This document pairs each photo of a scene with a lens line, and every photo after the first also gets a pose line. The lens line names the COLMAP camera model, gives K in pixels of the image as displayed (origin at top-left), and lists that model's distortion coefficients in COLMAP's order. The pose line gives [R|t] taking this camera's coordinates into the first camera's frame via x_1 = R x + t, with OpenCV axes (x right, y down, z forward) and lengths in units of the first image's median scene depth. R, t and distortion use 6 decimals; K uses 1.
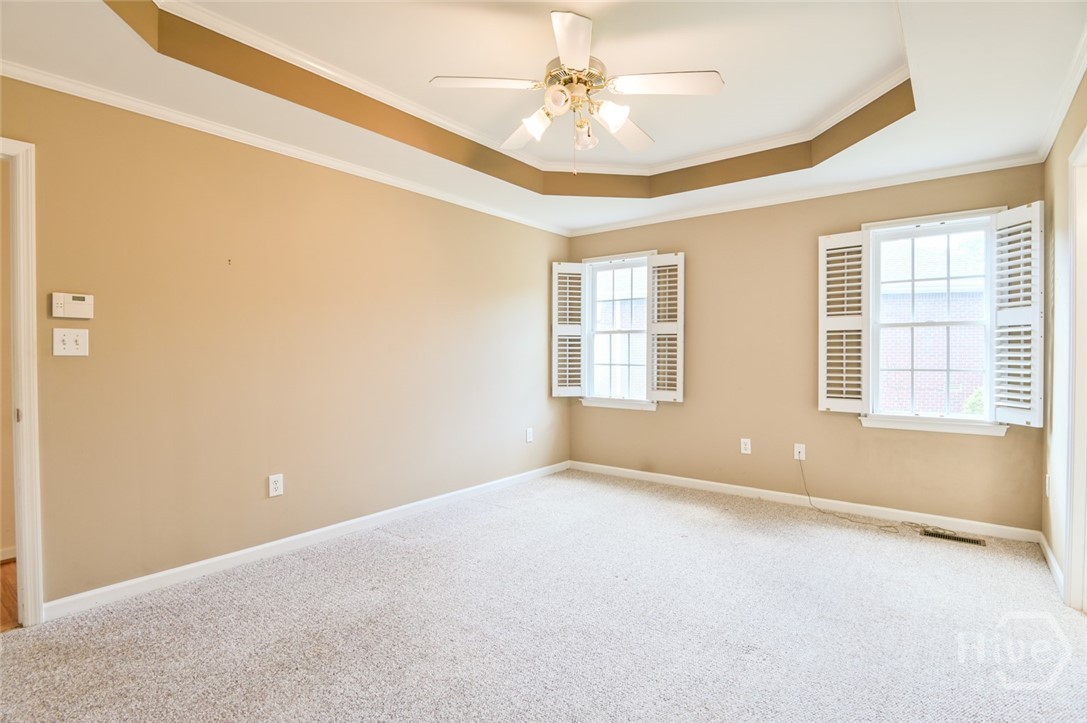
lens RADIAL K [[535.8, 0, 544.9], [0, 535.8, 359.5], [0, 0, 1]] dist [-0.008897, -0.001388]
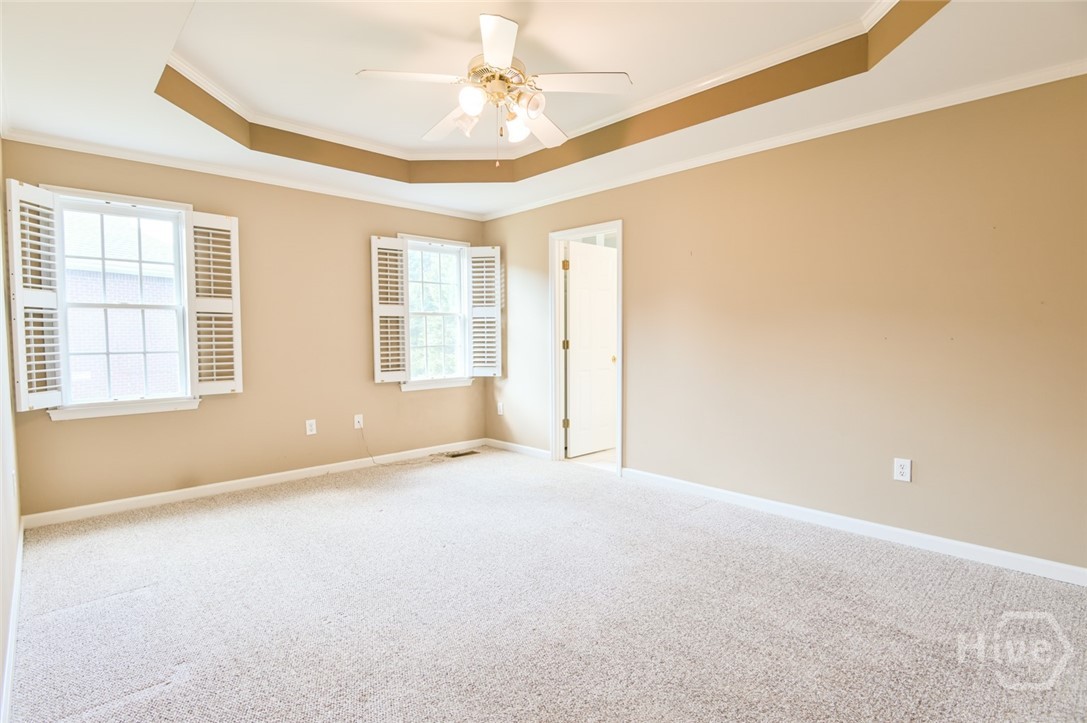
lens RADIAL K [[532.1, 0, 543.5], [0, 532.1, 361.5], [0, 0, 1]] dist [-0.019081, -0.000982]
pose [[0.146220, -0.052888, 0.987837, -0.602424], [0.016296, 0.998563, 0.051050, -0.006823], [-0.989118, 0.008633, 0.146872, 0.459244]]
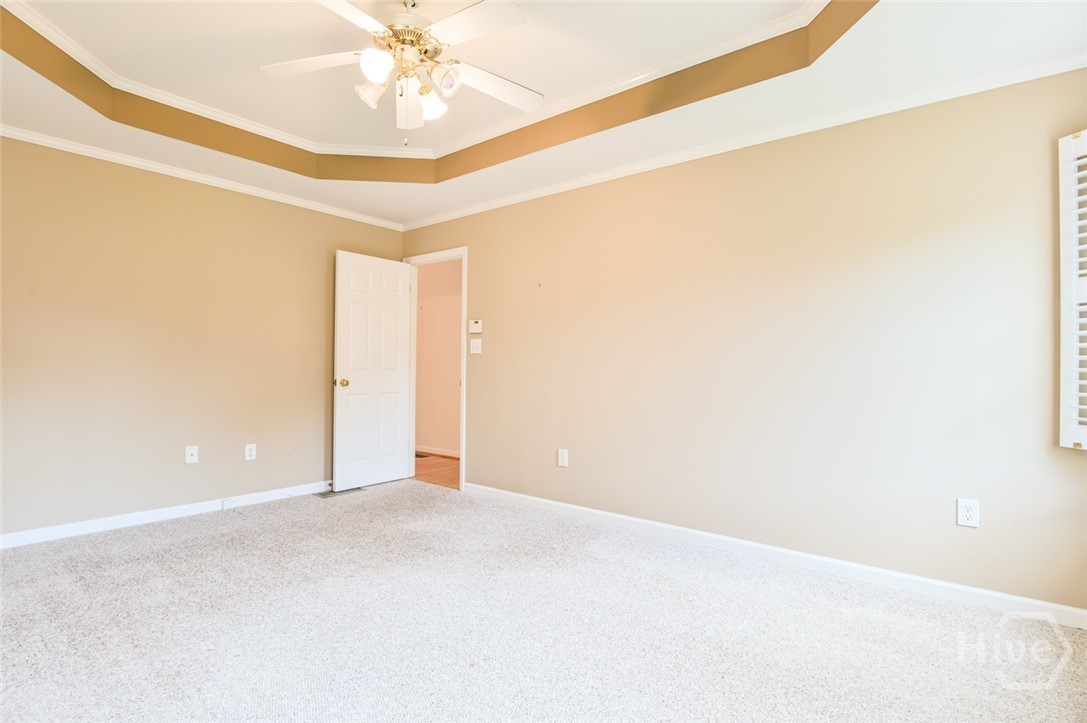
lens RADIAL K [[532.1, 0, 543.5], [0, 532.1, 361.5], [0, 0, 1]] dist [-0.019081, -0.000982]
pose [[-0.013258, -0.005732, -0.999896, 0.578021], [-0.021919, 0.999745, -0.005440, 0.015124], [0.999672, 0.021844, -0.013381, 0.759428]]
